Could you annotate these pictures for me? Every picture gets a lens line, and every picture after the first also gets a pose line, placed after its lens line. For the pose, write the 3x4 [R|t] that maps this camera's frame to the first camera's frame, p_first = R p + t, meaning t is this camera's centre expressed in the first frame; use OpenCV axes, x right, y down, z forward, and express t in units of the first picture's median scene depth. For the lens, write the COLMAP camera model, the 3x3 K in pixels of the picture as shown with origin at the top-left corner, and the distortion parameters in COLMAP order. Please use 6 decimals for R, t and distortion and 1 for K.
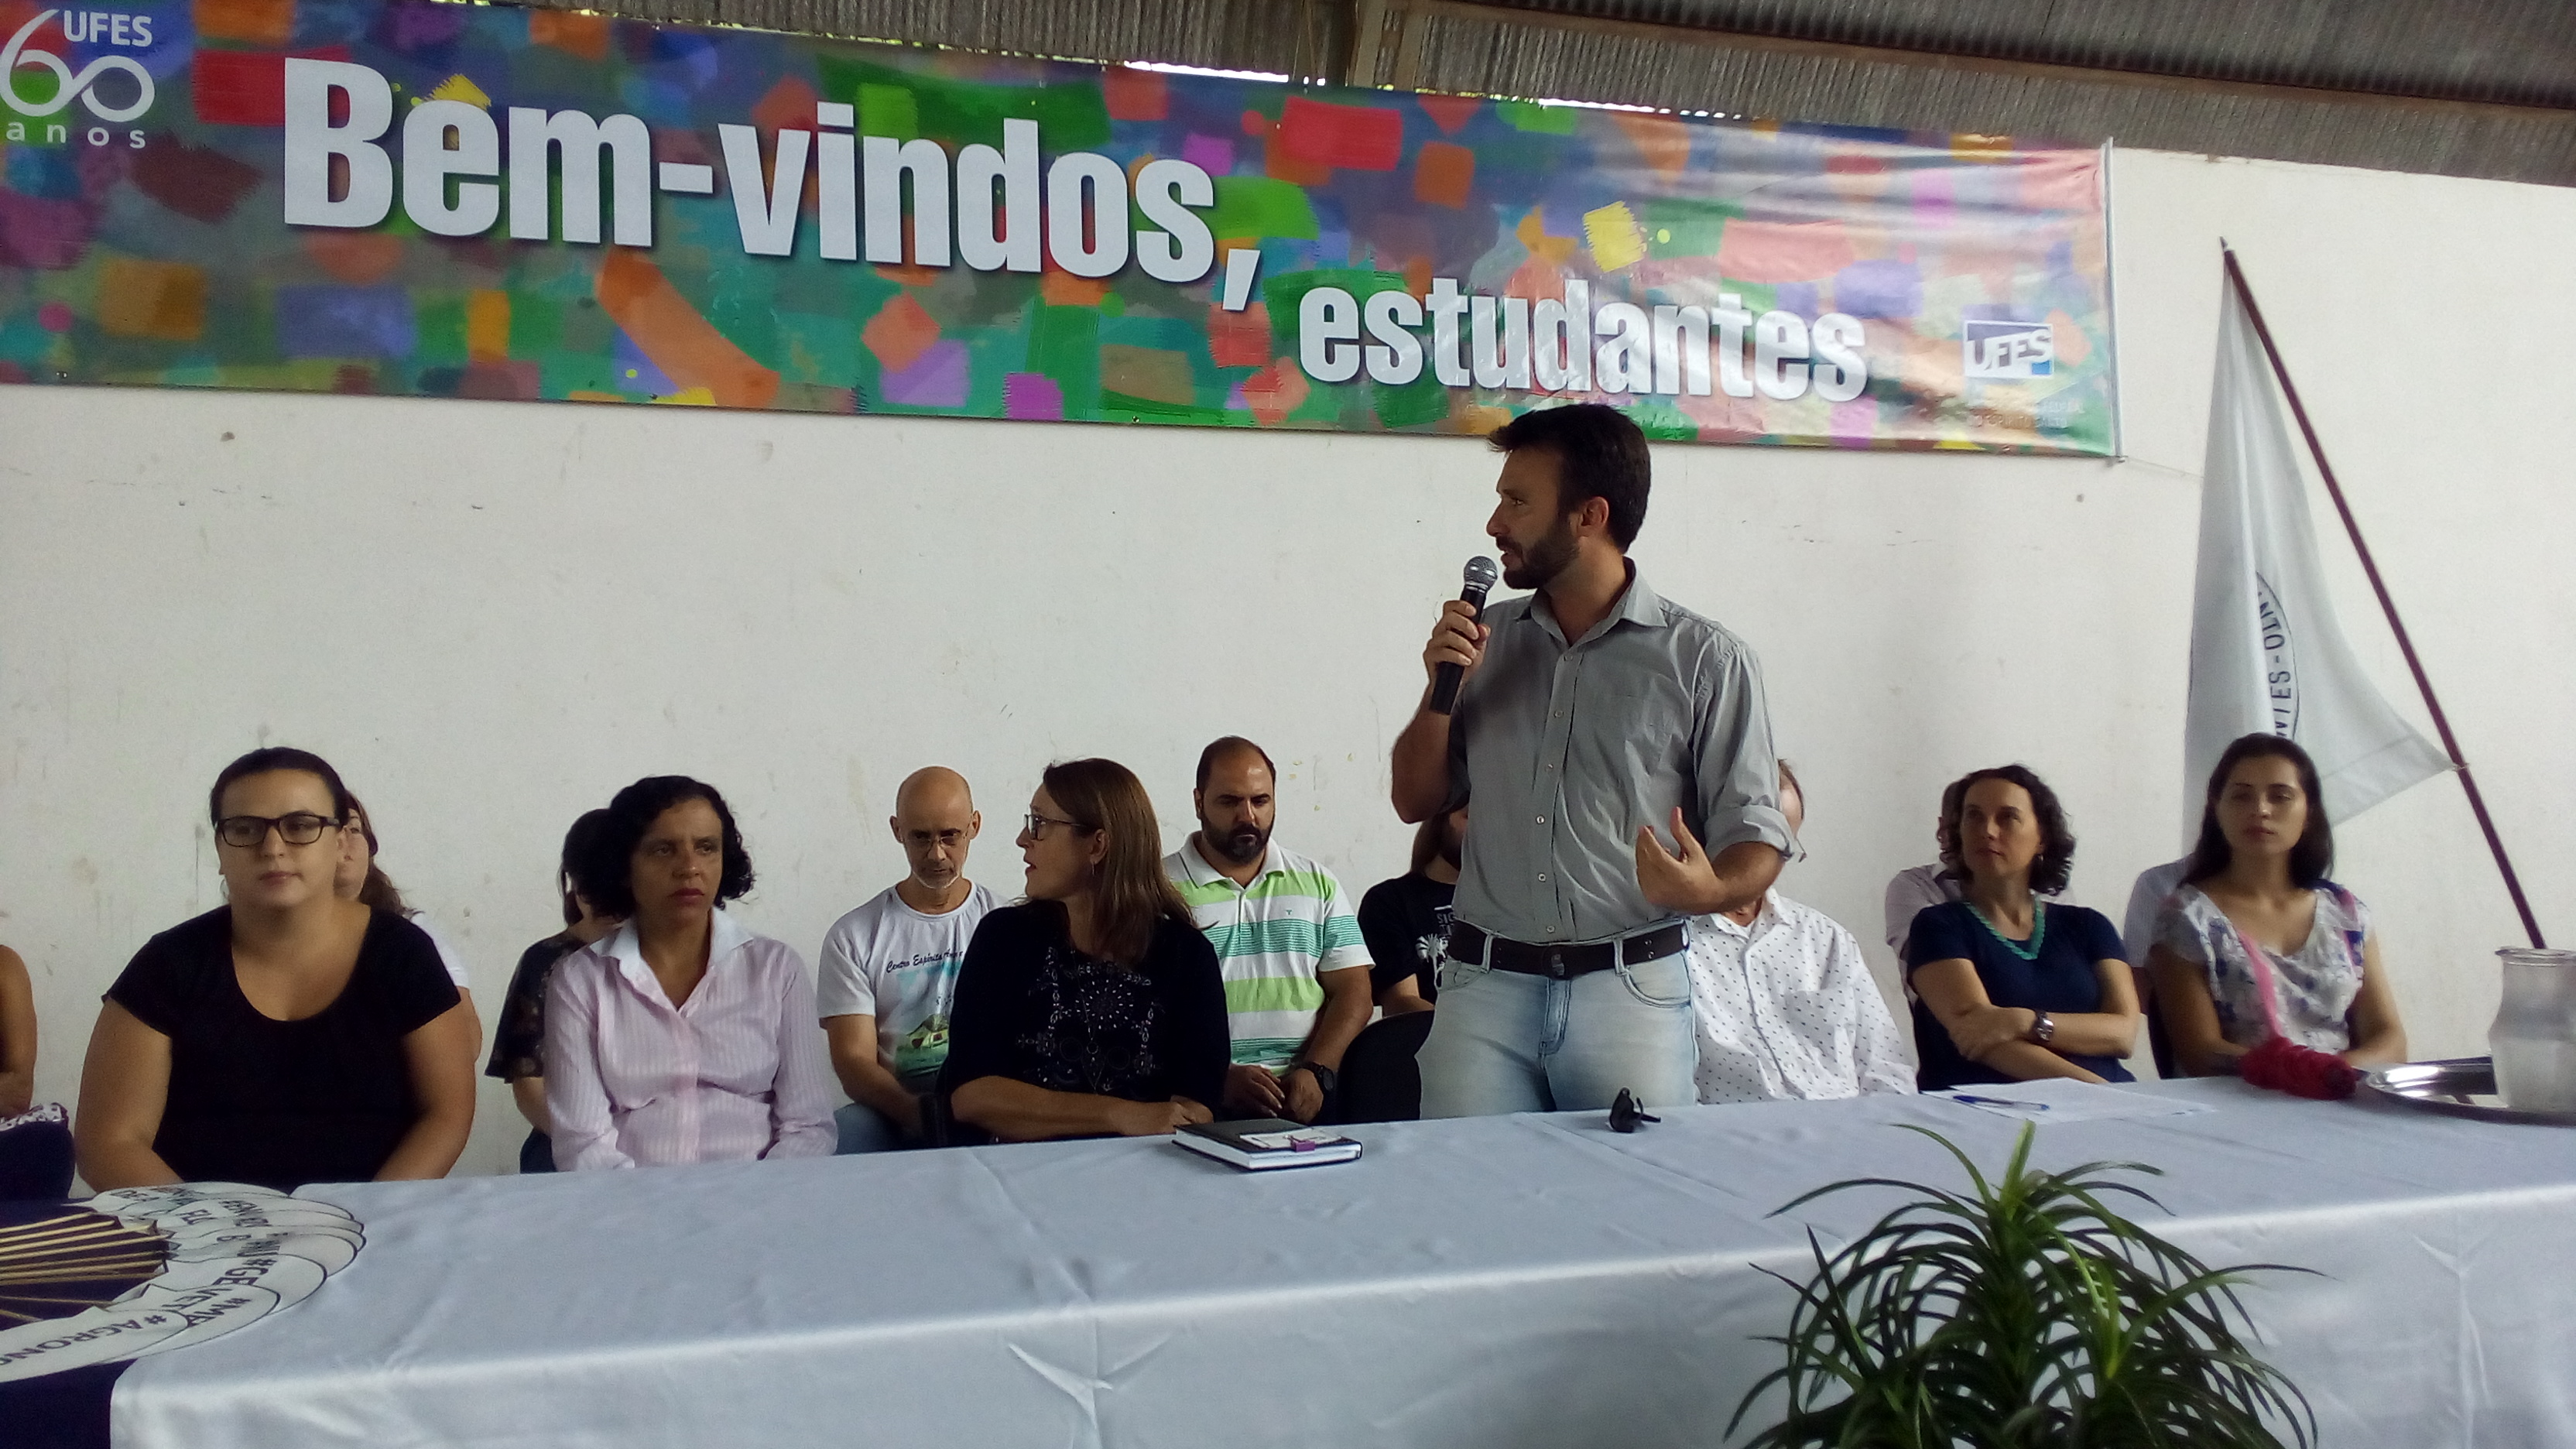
lens RADIAL K [[2090.5, 0, 1307.7], [0, 2090.5, 696.0], [0, 0, 1]] dist [0.162659, -0.280386]
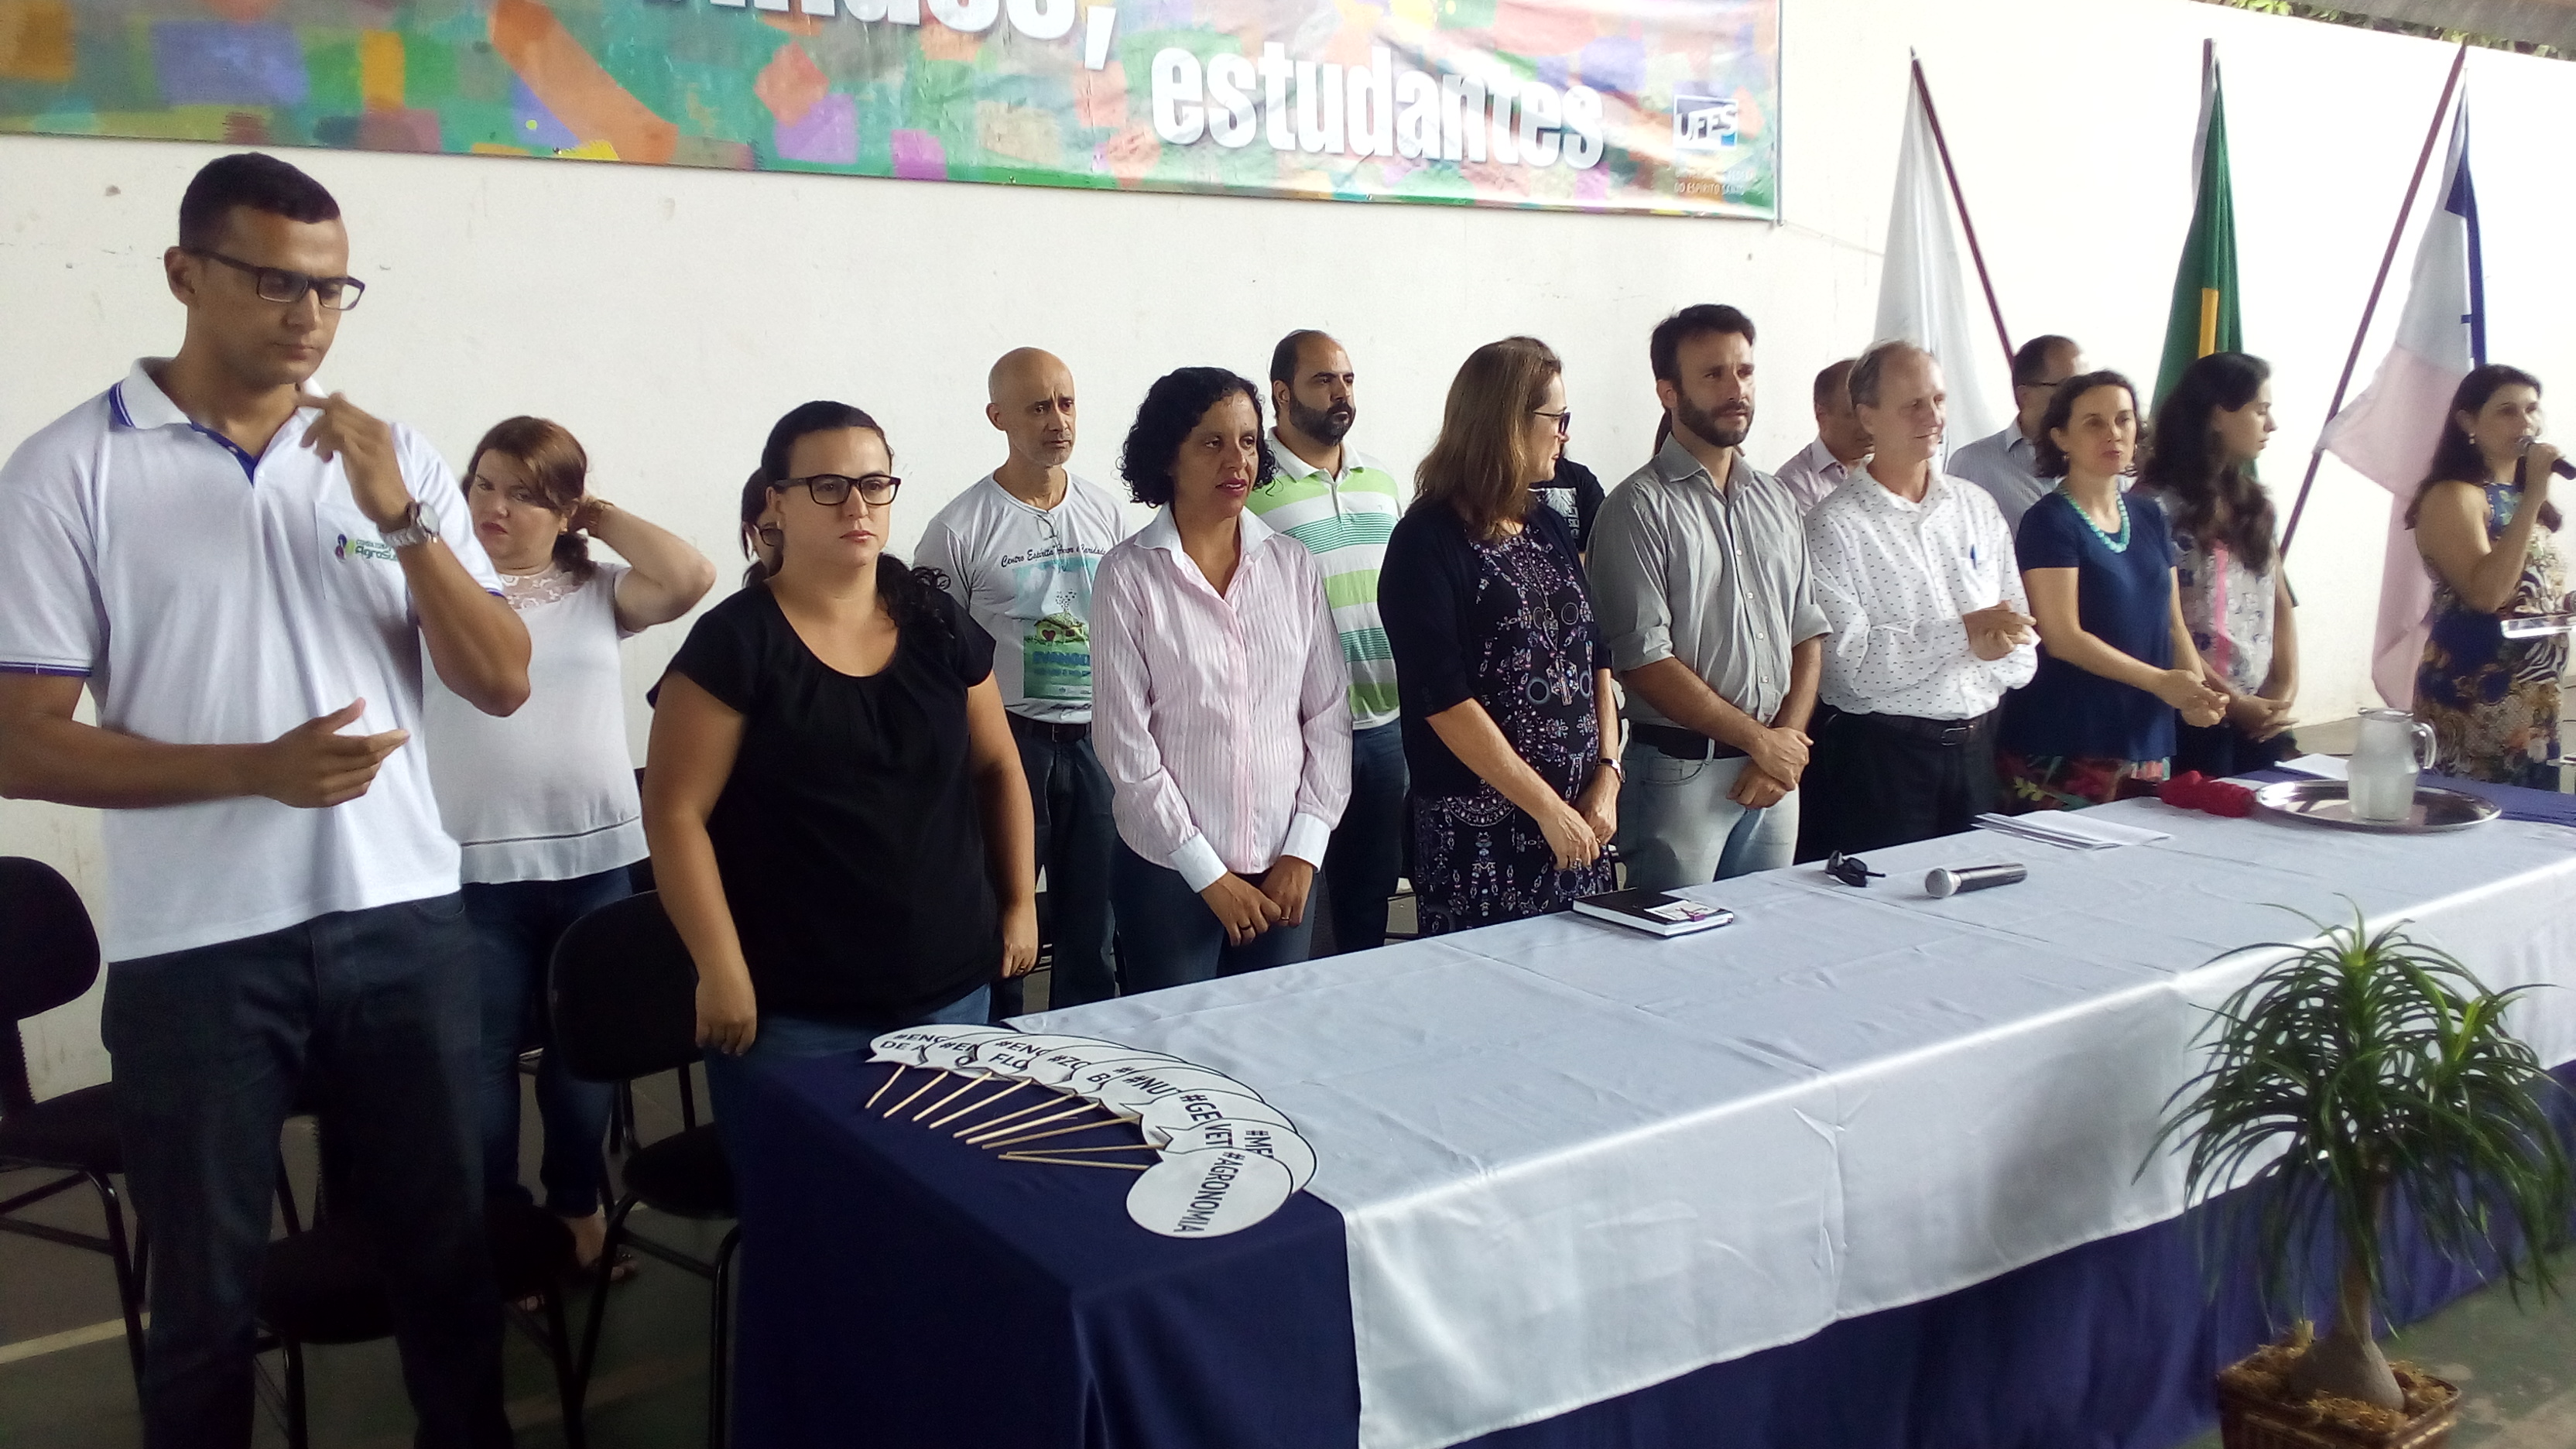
lens RADIAL K [[2090.5, 0, 1307.7], [0, 2090.5, 696.0], [0, 0, 1]] dist [0.162659, -0.280386]
pose [[0.947312, -0.045981, 0.316994, -0.292751], [-0.011858, 0.983930, 0.178161, -0.070920], [-0.320092, -0.172533, 0.931544, -0.055139]]
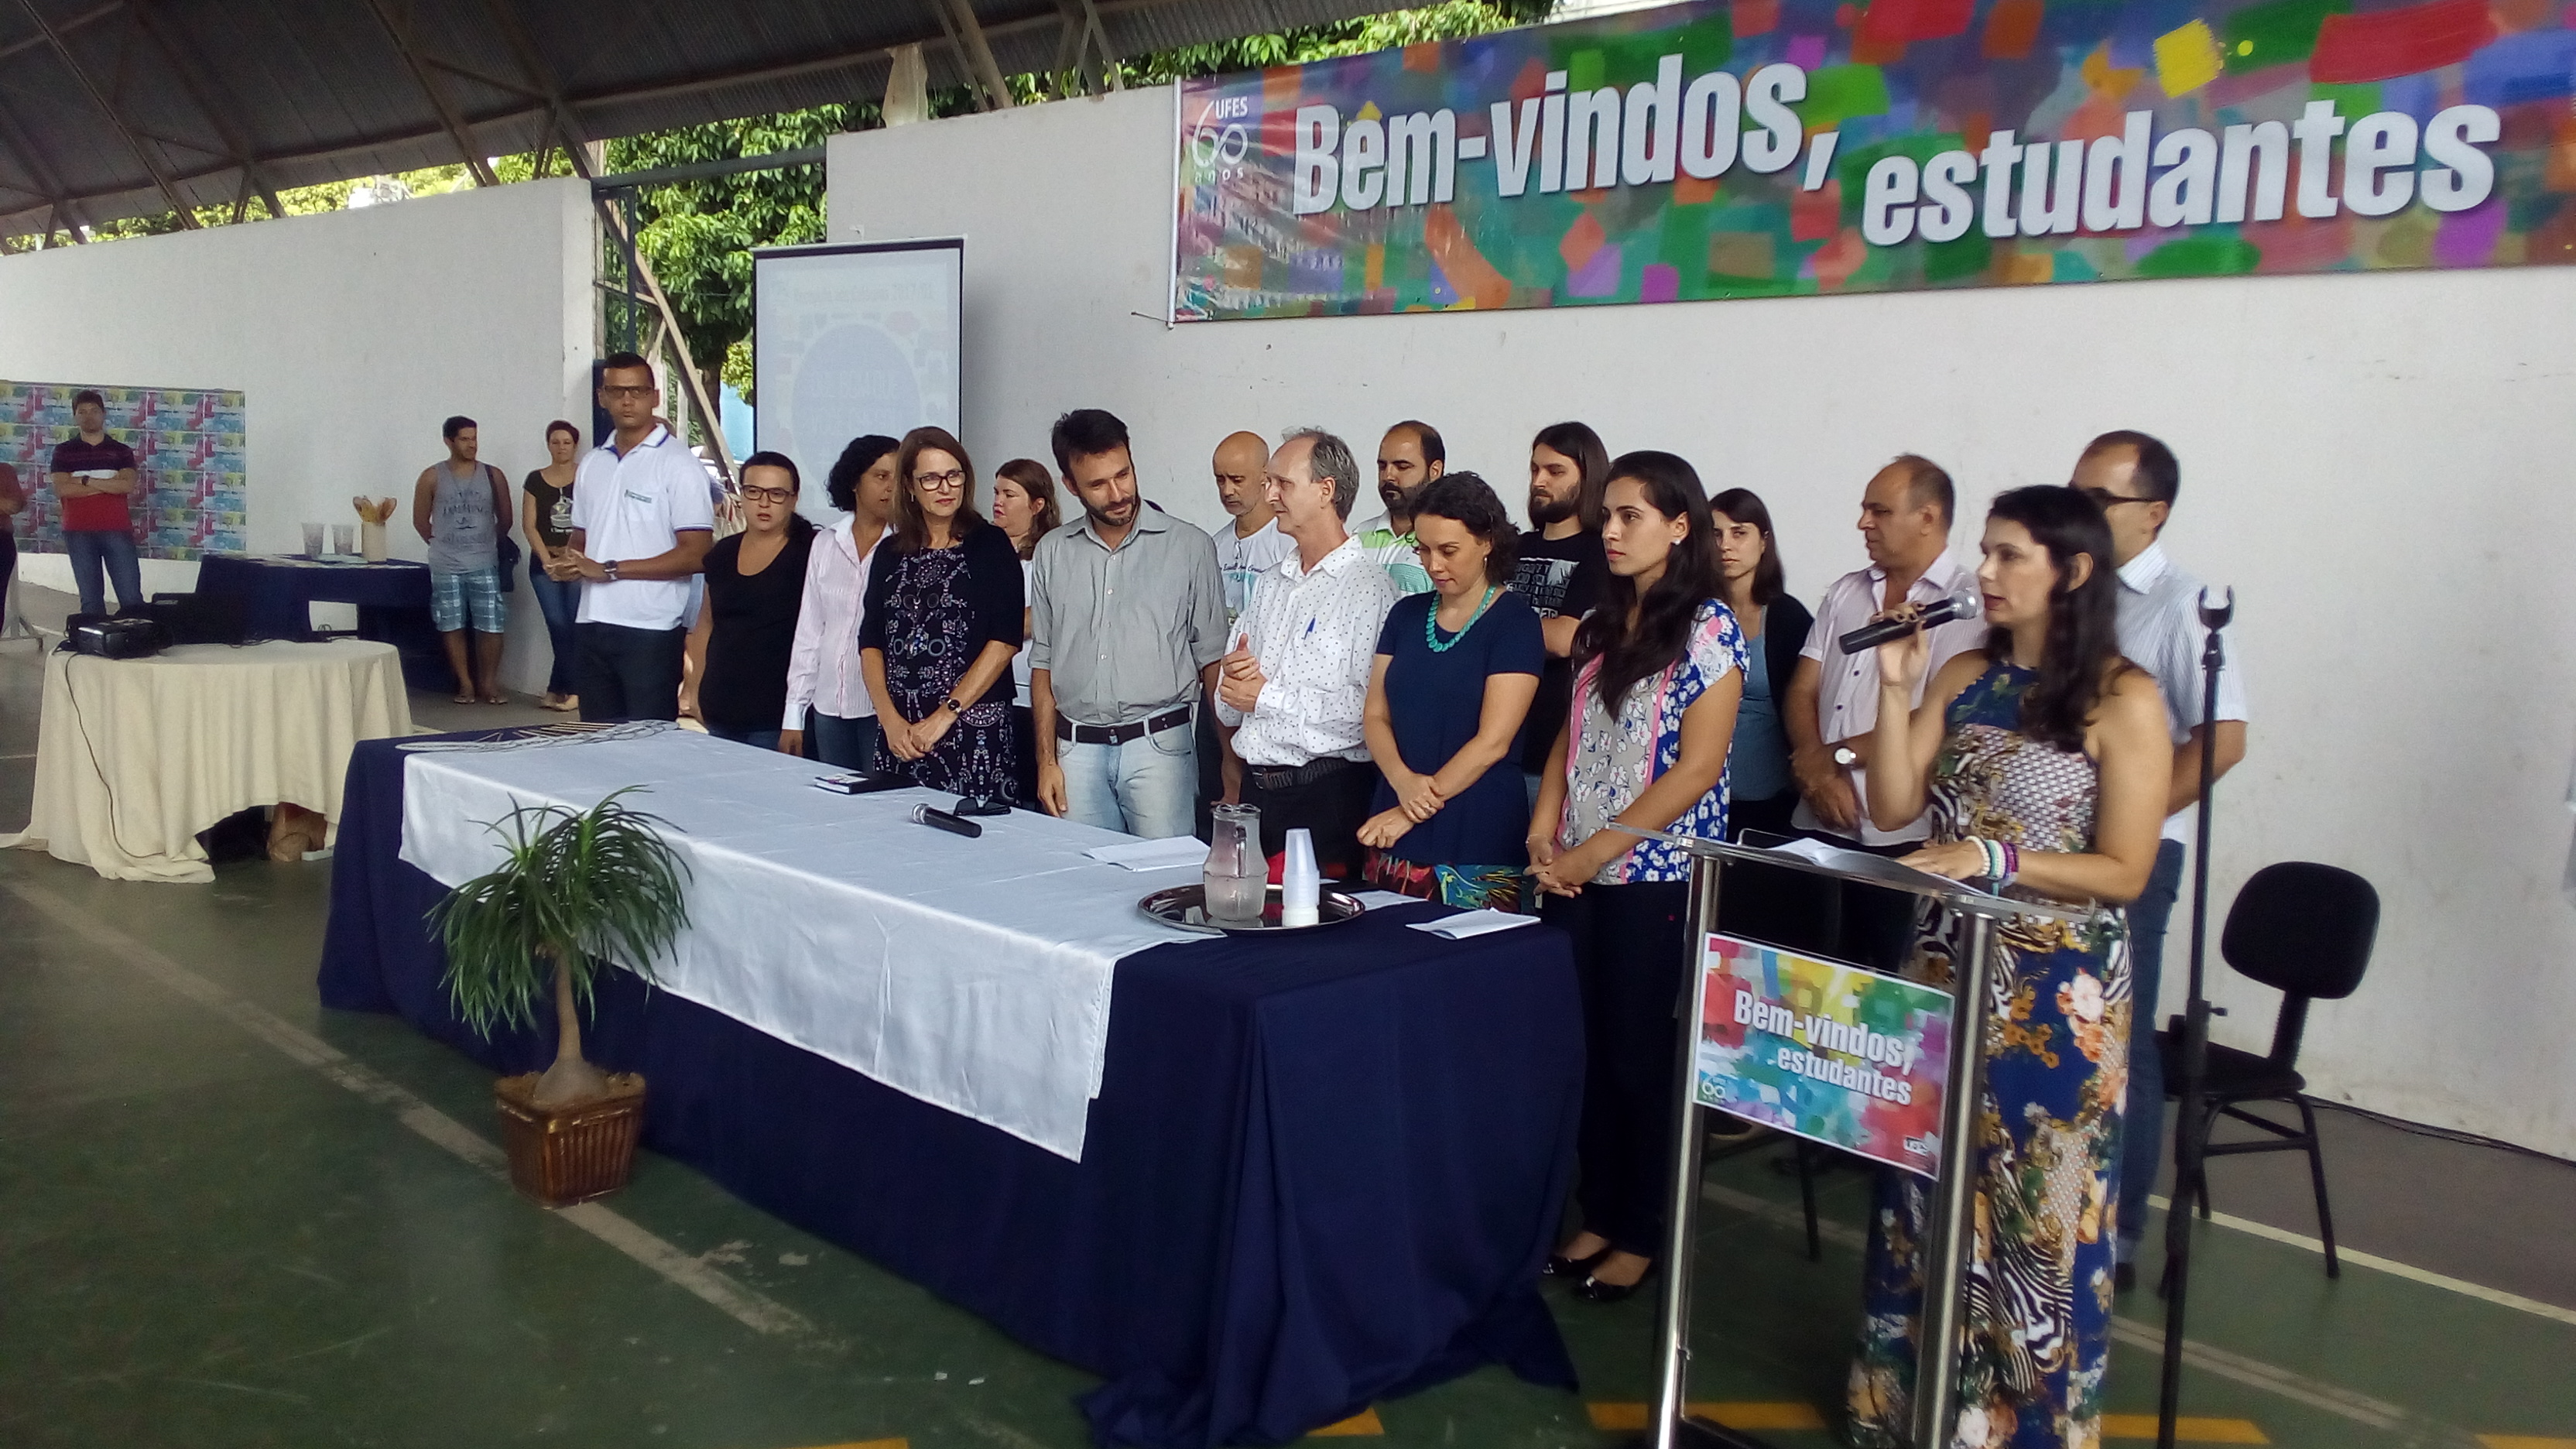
lens RADIAL K [[2090.5, 0, 1307.7], [0, 2090.5, 696.0], [0, 0, 1]] dist [0.162659, -0.280386]
pose [[0.472882, 0.129169, -0.871606, 0.929524], [0.001185, 0.989102, 0.147225, -0.084284], [0.881125, -0.070653, 0.467576, 0.199615]]
